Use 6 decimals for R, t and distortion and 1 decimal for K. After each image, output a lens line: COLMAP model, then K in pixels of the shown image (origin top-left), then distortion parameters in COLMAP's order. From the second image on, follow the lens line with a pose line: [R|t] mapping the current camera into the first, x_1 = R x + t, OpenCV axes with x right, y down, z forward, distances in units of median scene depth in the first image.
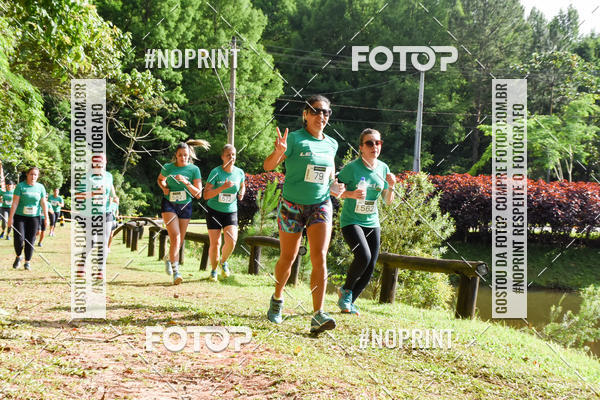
lens RADIAL K [[443.6, 0, 304.1], [0, 443.6, 201.2], [0, 0, 1]] dist [0.112649, 0.008022]
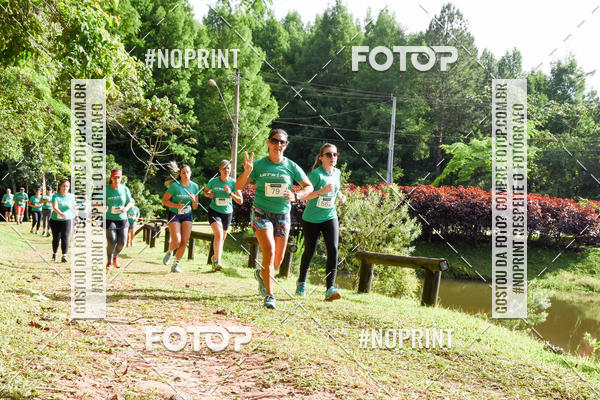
lens RADIAL K [[443.6, 0, 296.7], [0, 443.6, 200.9], [0, 0, 1]] dist [0.112649, 0.008022]
pose [[0.999884, 0.005892, -0.014035, 0.019708], [-0.005883, 0.999982, 0.000700, -0.016905], [0.014039, -0.000618, 0.999901, -0.186109]]
